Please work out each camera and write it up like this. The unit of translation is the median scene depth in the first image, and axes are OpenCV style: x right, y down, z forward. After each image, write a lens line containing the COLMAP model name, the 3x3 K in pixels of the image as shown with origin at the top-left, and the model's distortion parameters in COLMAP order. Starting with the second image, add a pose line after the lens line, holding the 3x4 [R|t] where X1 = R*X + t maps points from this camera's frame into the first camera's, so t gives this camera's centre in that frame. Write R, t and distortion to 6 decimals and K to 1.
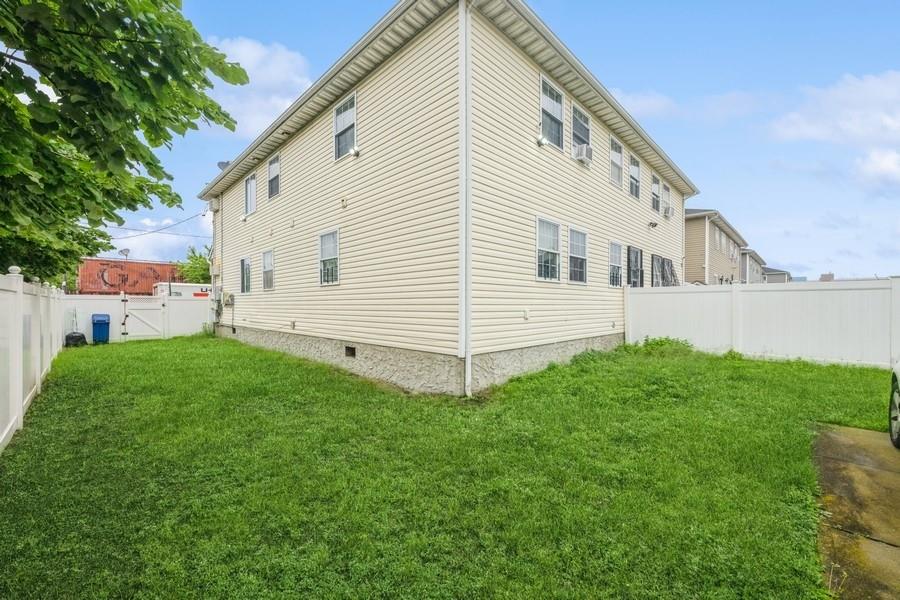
lens RADIAL K [[363.2, 0, 459.3], [0, 363.2, 304.6], [0, 0, 1]] dist [-0.002889, 0.000240]
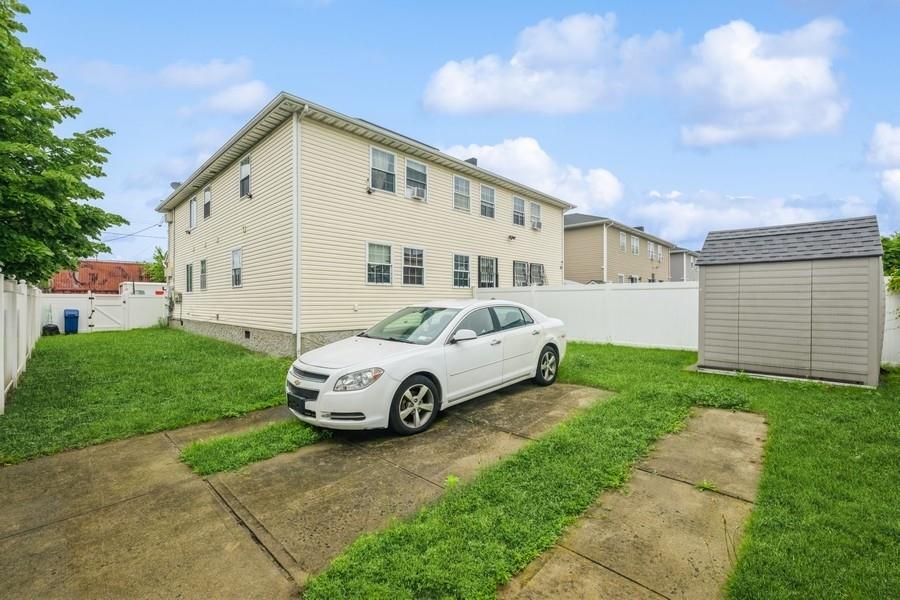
lens RADIAL K [[372.7, 0, 441.0], [0, 372.7, 295.5], [0, 0, 1]] dist [-0.003143, 0.000416]
pose [[0.999998, -0.001316, 0.001345, 0.243047], [0.001338, 0.999869, -0.016121, 0.001402], [-0.001323, 0.016123, 0.999869, -0.243460]]
